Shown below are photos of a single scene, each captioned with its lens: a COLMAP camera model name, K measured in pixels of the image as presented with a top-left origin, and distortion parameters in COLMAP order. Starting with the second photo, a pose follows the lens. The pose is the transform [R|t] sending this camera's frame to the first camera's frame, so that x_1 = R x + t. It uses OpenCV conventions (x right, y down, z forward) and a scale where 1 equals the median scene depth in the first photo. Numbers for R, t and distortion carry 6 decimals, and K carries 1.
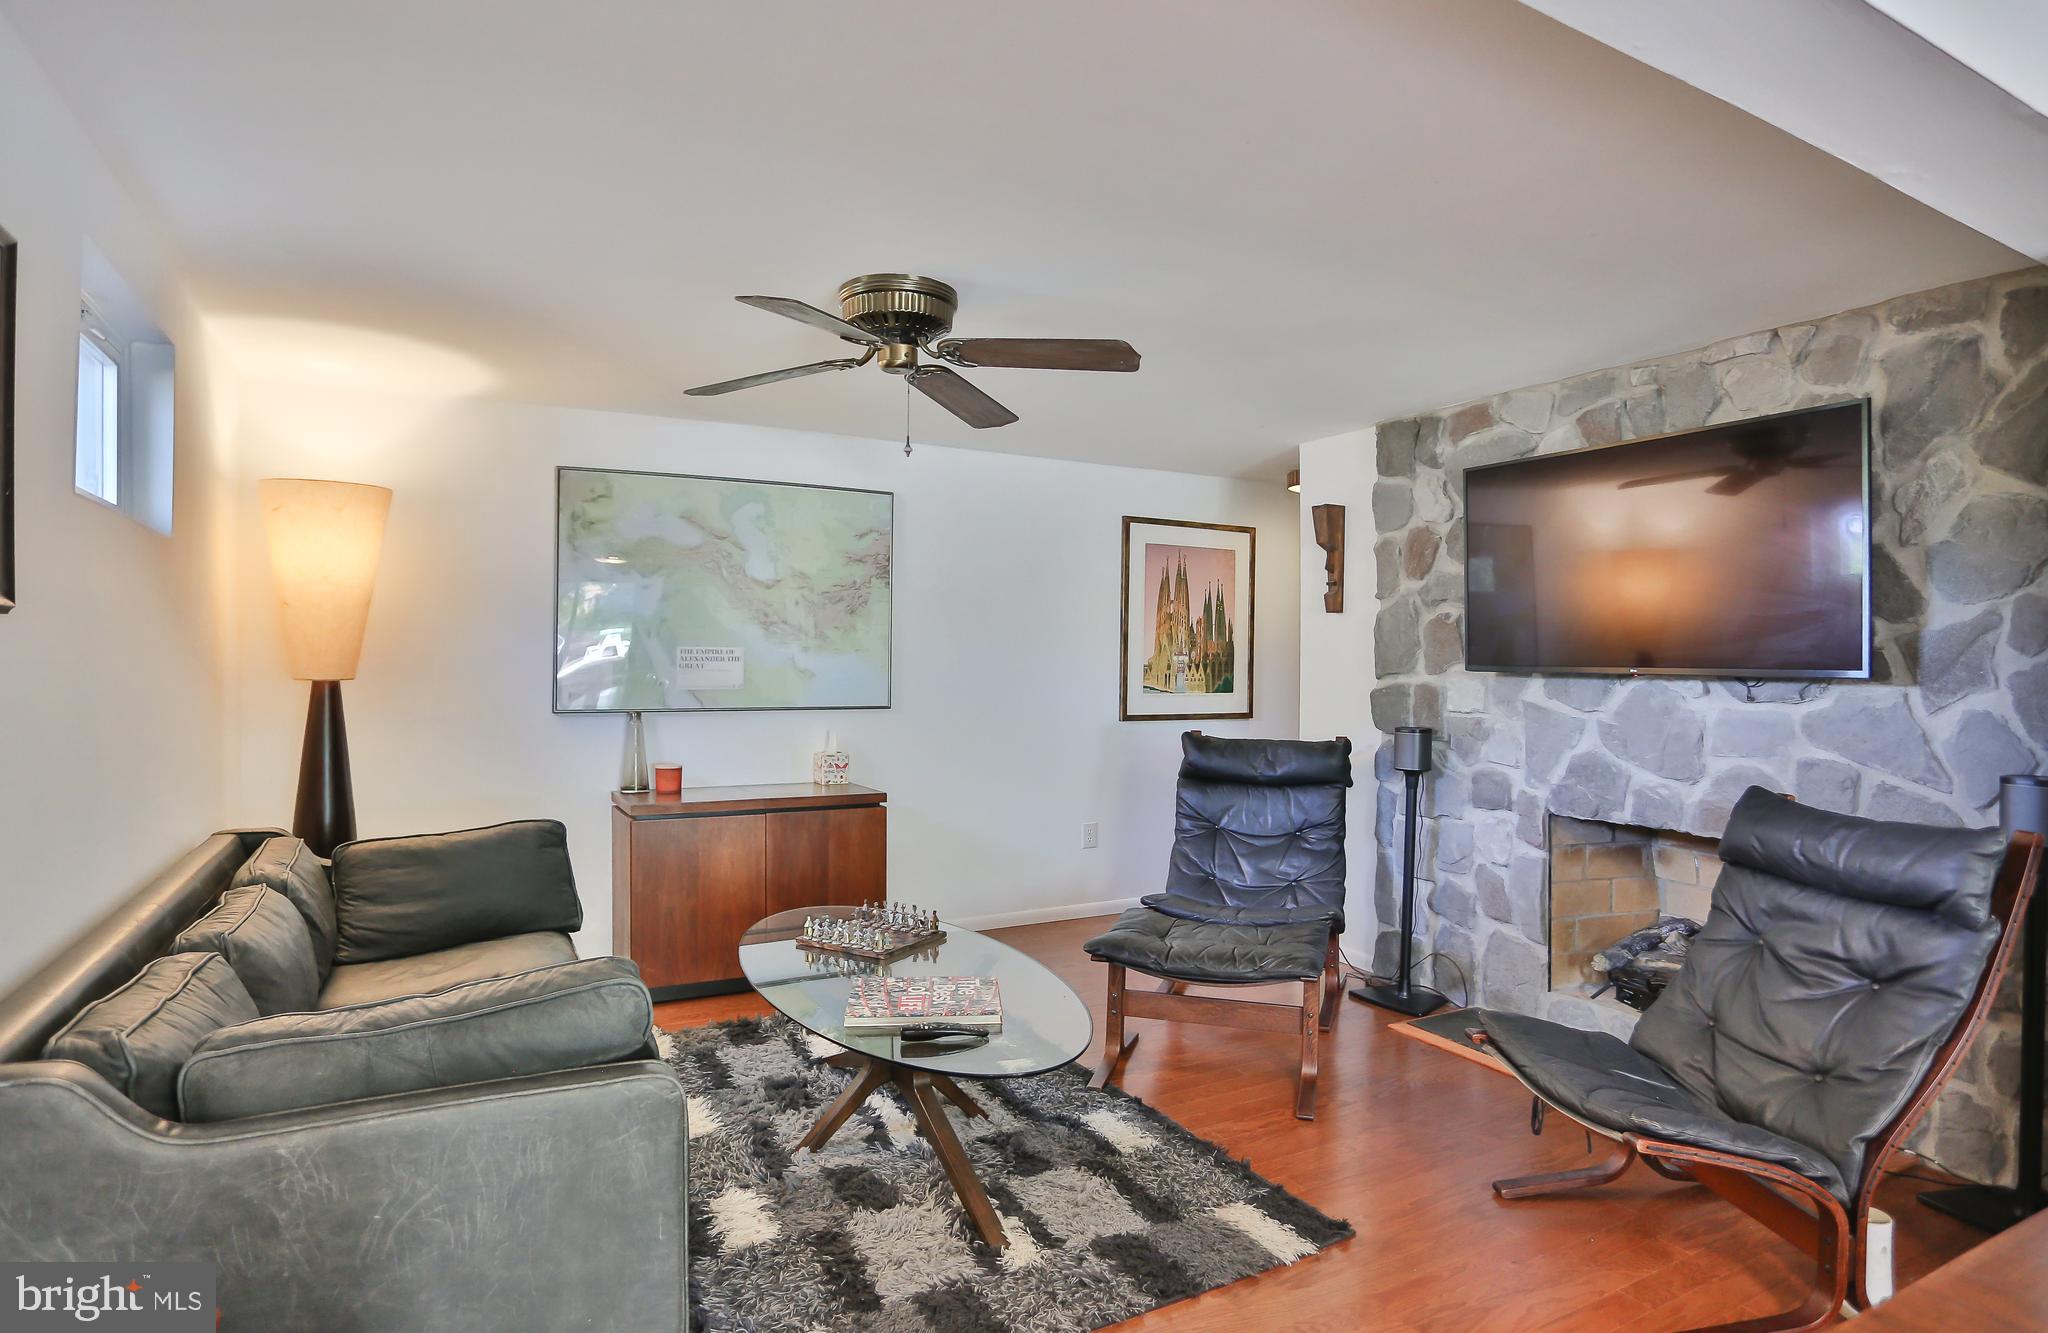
lens RADIAL K [[1084.1, 0, 1024.0], [0, 1084.1, 666.5], [0, 0, 1]] dist [-0.000625, -0.000148]
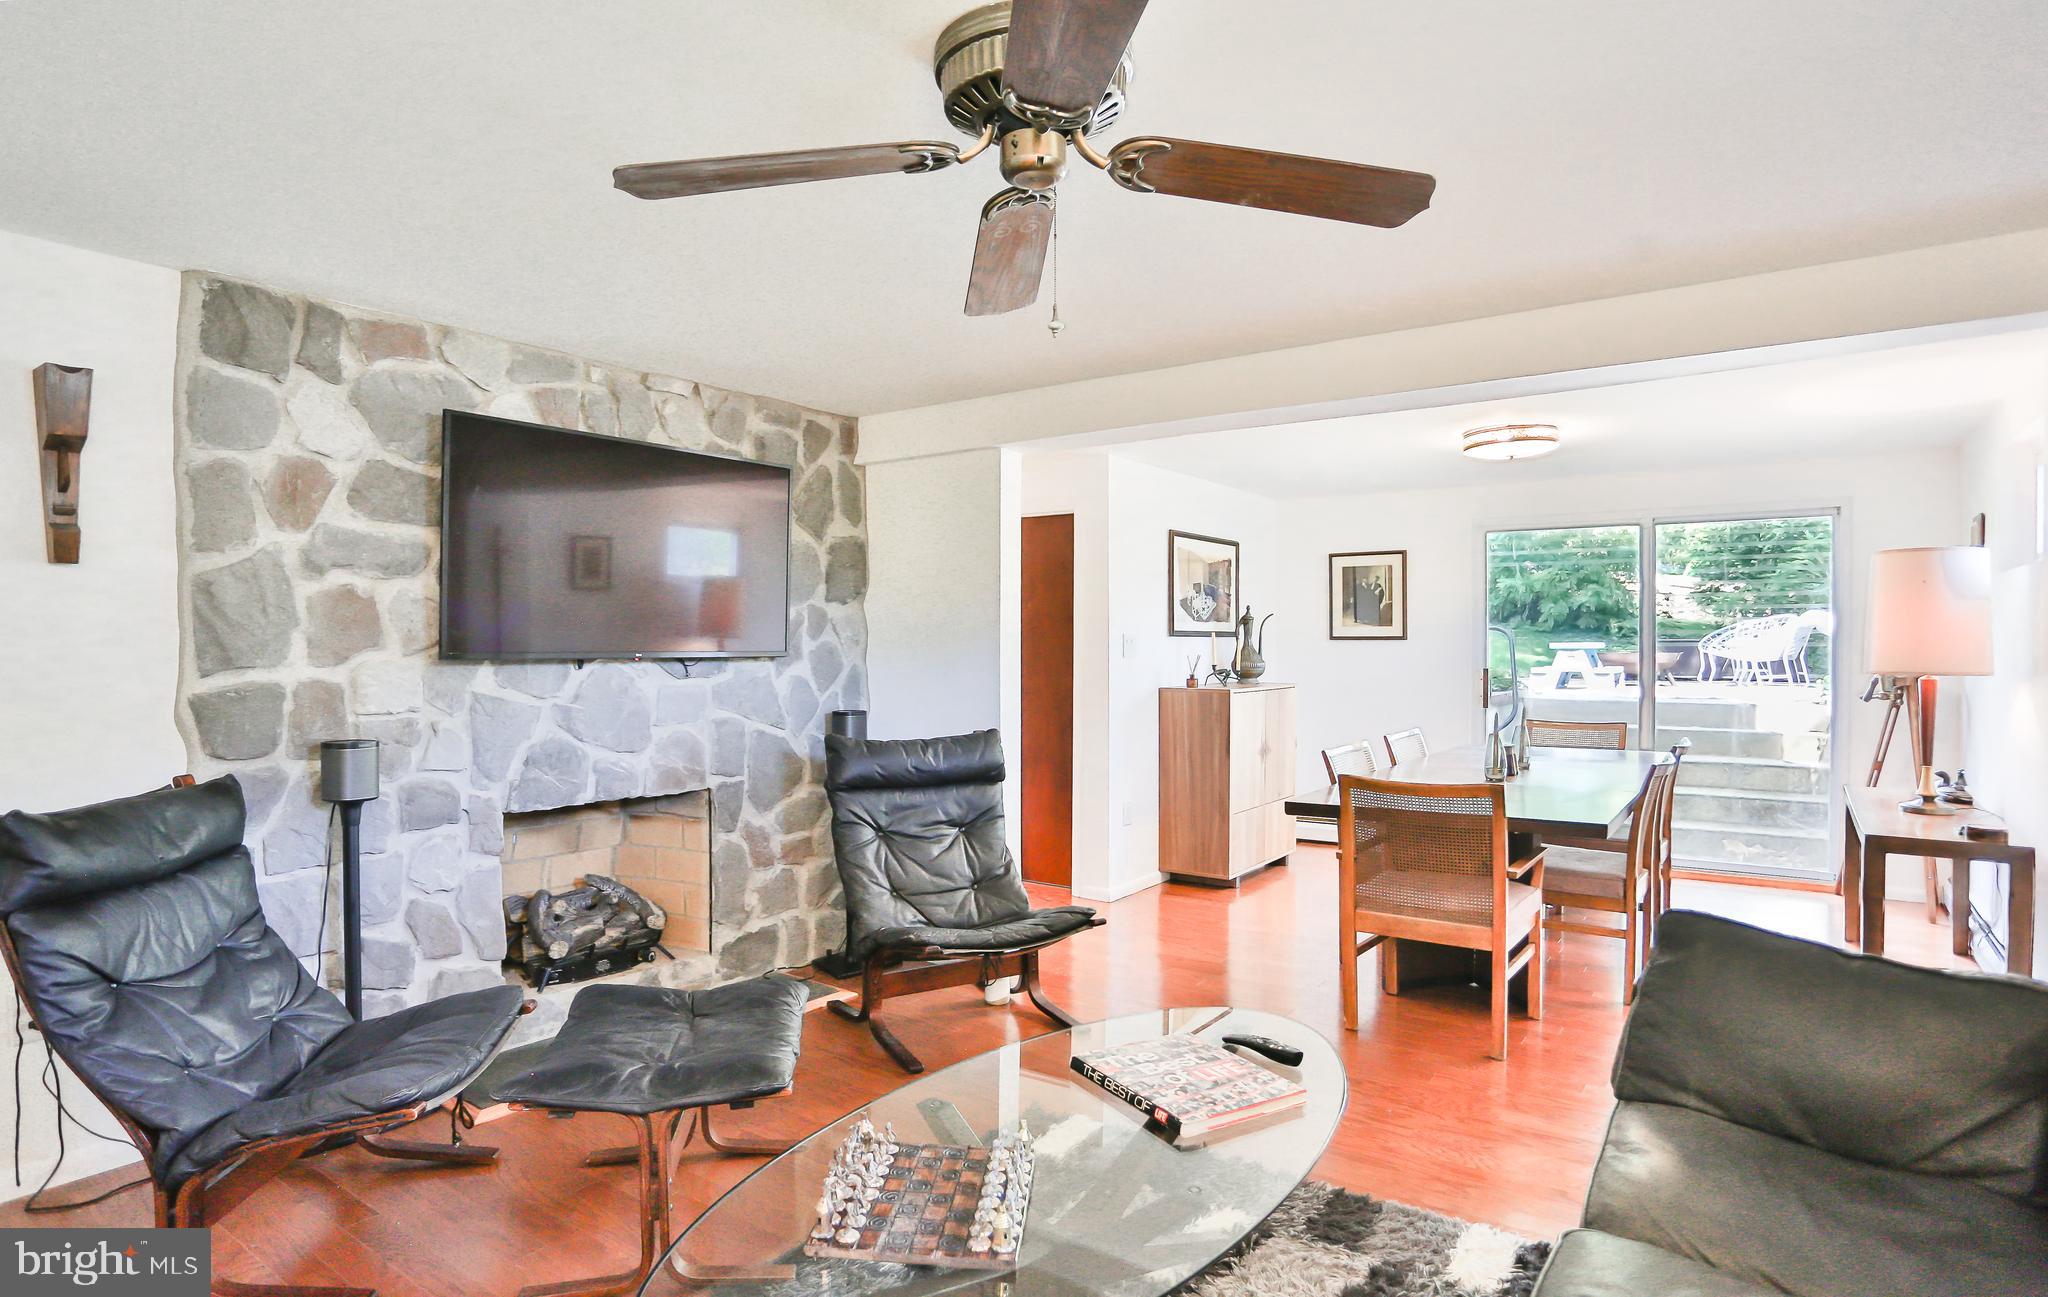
lens RADIAL K [[1100.7, 0, 1024.0], [0, 1100.7, 648.5], [0, 0, 1]] dist [-0.002415, -0.000087]
pose [[-0.401880, -0.017142, 0.915532, -0.520035], [-0.001831, 0.999838, 0.017917, -0.020074], [-0.915690, 0.005524, -0.401846, 0.939476]]
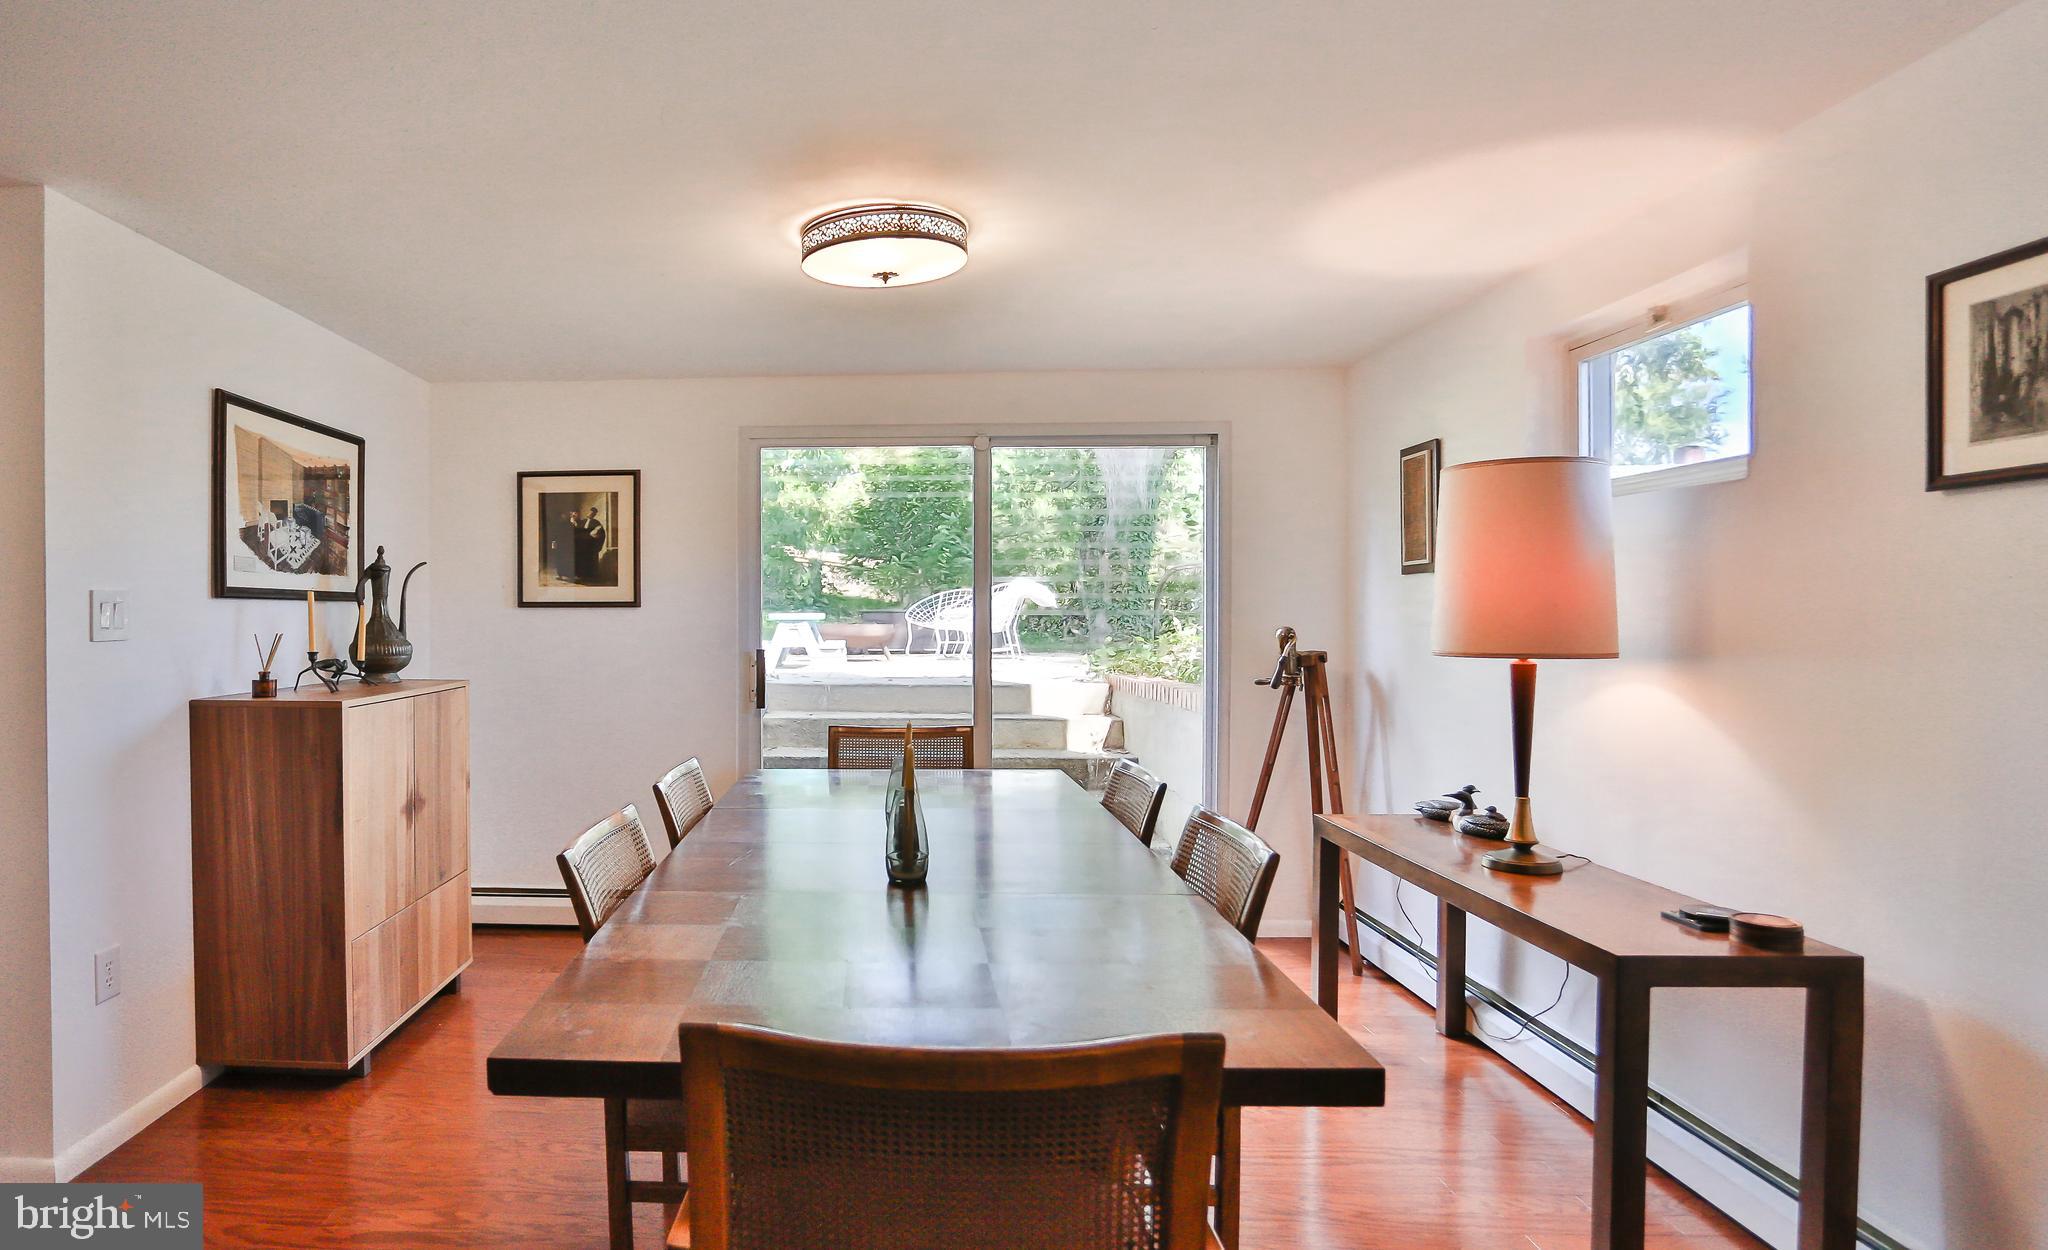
lens RADIAL K [[1045.6, 0, 865.6], [0, 1045.6, 624.4], [0, 0, 1]] dist [-0.028406, 0.000951]
pose [[-0.865093, -0.017354, 0.501312, -0.277177], [-0.009424, 0.999787, 0.018347, -0.015266], [-0.501523, 0.011148, -0.865072, 0.765404]]
